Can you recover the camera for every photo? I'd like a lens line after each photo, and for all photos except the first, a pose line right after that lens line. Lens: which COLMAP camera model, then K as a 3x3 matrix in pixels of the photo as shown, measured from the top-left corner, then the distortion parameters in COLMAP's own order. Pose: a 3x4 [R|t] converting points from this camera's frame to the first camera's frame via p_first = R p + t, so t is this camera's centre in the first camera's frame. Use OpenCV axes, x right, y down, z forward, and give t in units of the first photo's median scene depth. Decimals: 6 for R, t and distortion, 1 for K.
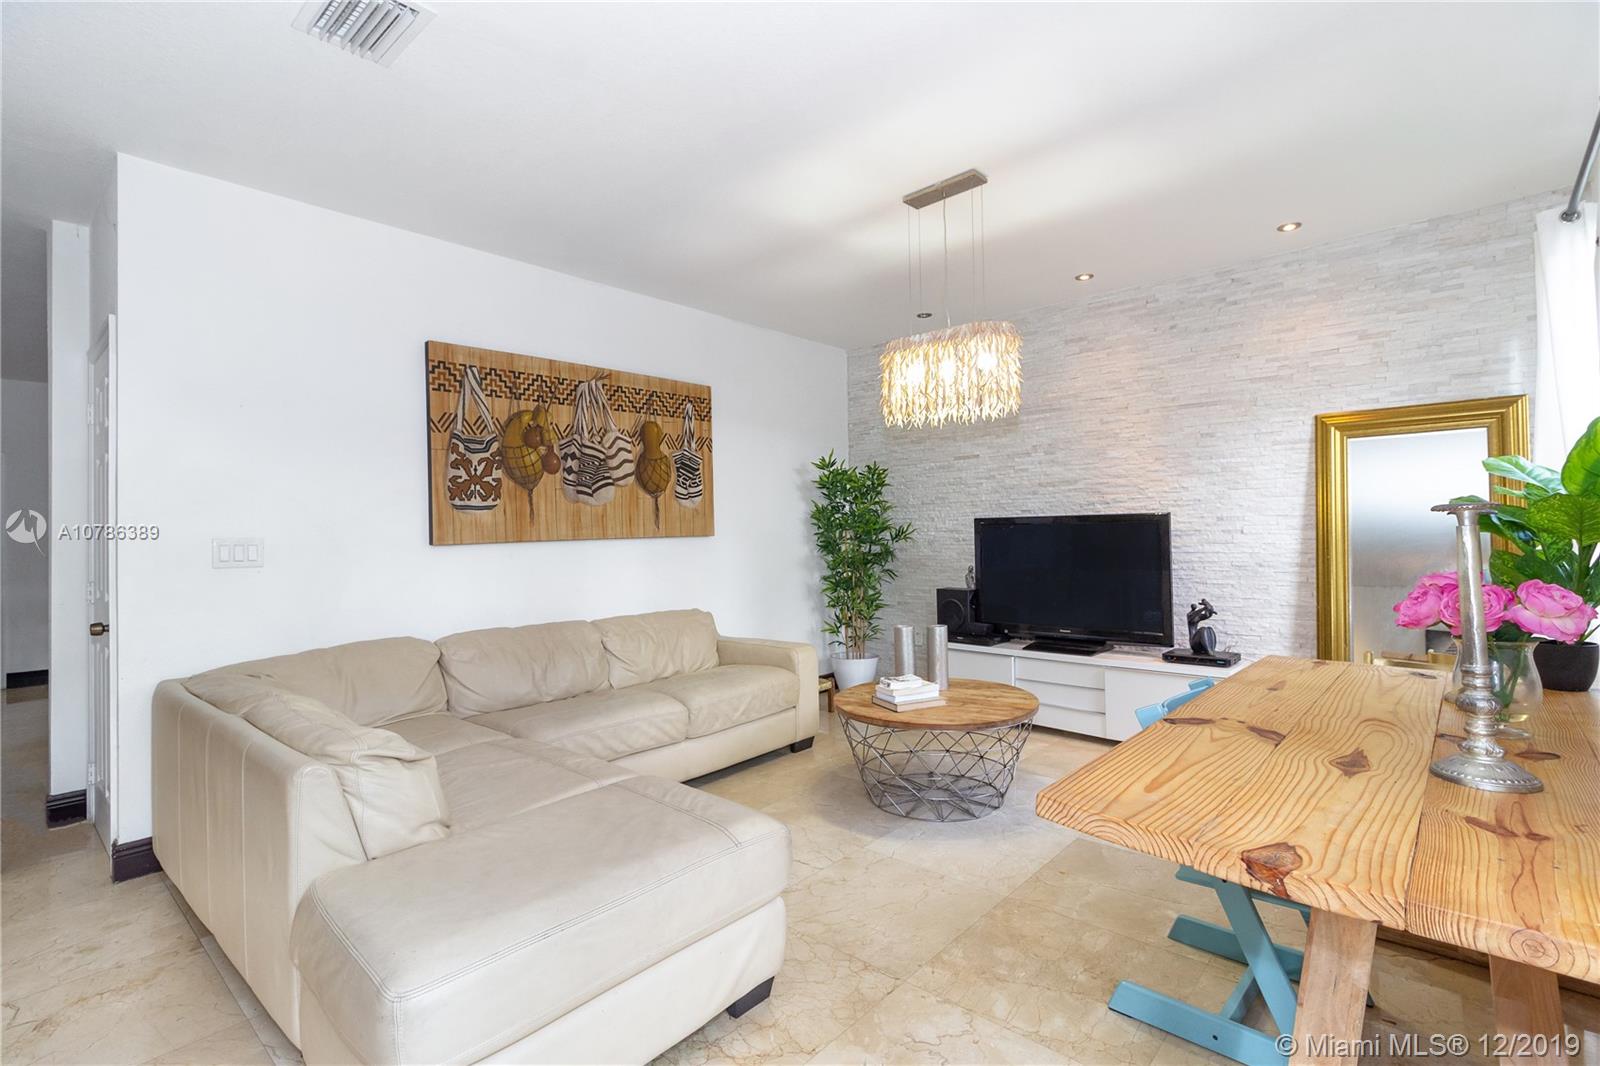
lens RADIAL K [[755.6, 0, 799.2], [0, 755.6, 532.8], [0, 0, 1]] dist [-0.003808, -0.000734]
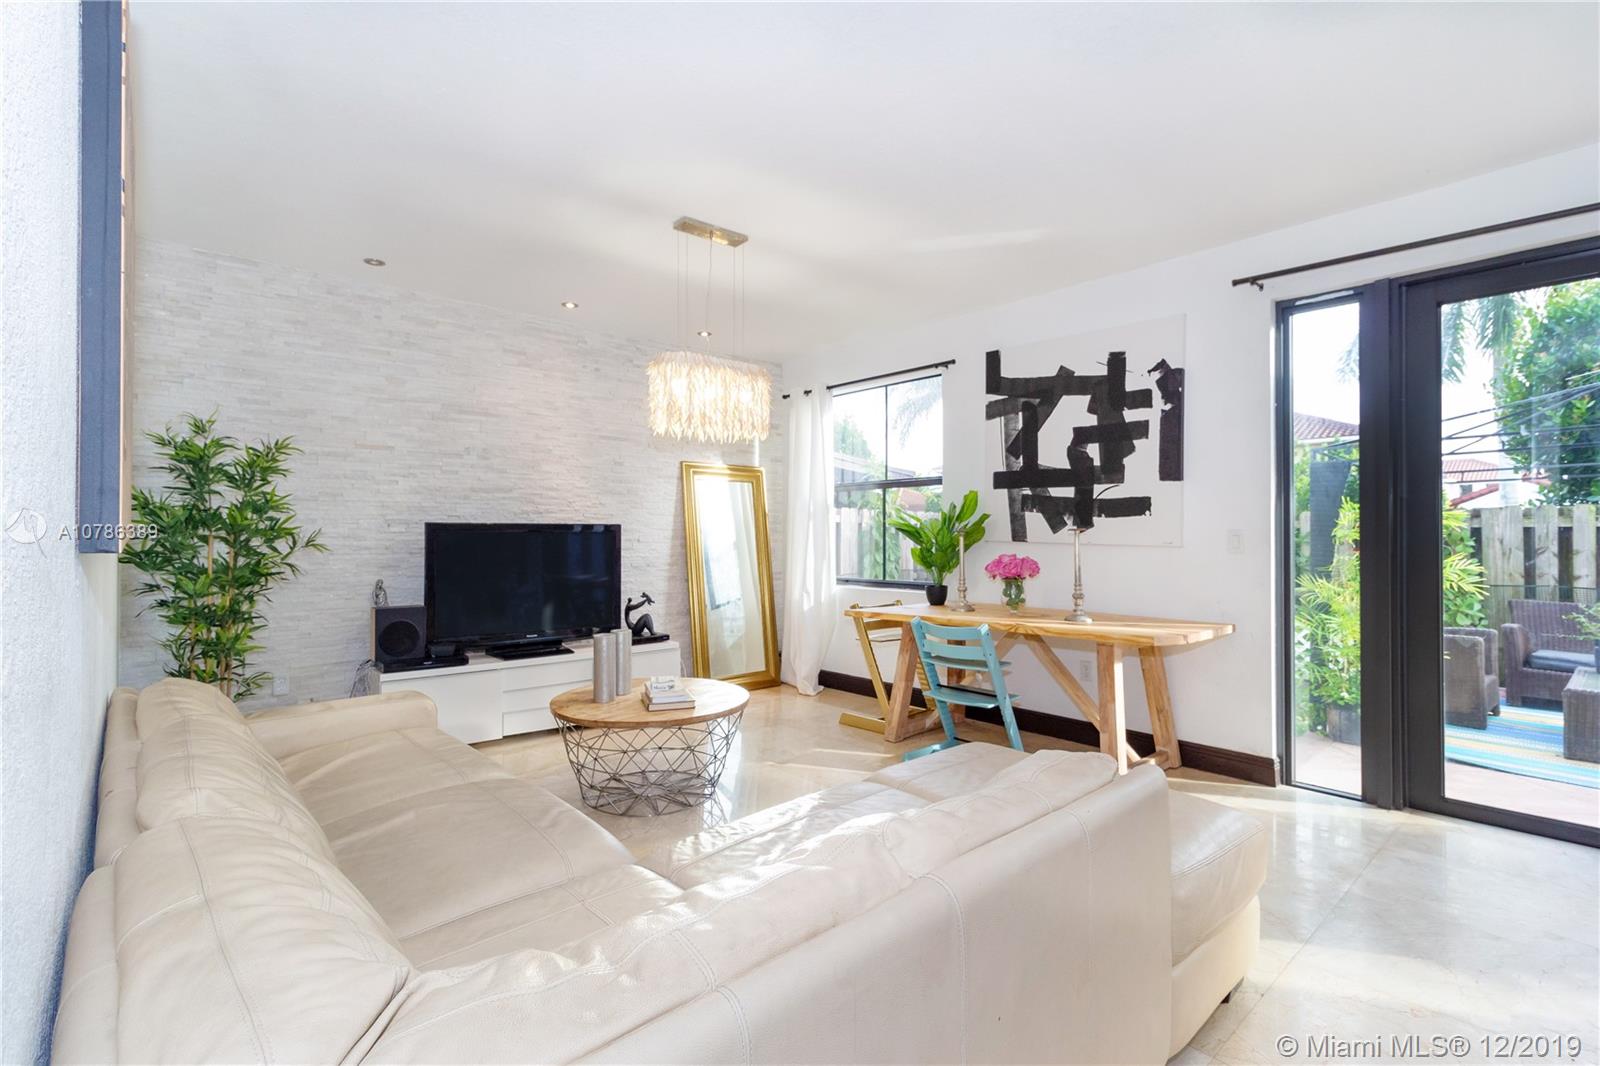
lens RADIAL K [[755.6, 0, 799.3], [0, 755.6, 530.6], [0, 0, 1]] dist [-0.003808, -0.000734]
pose [[0.111424, 0.021330, 0.993544, -0.616045], [-0.003461, 0.999772, -0.021076, 0.007227], [-0.993767, -0.001090, 0.111473, 0.512823]]
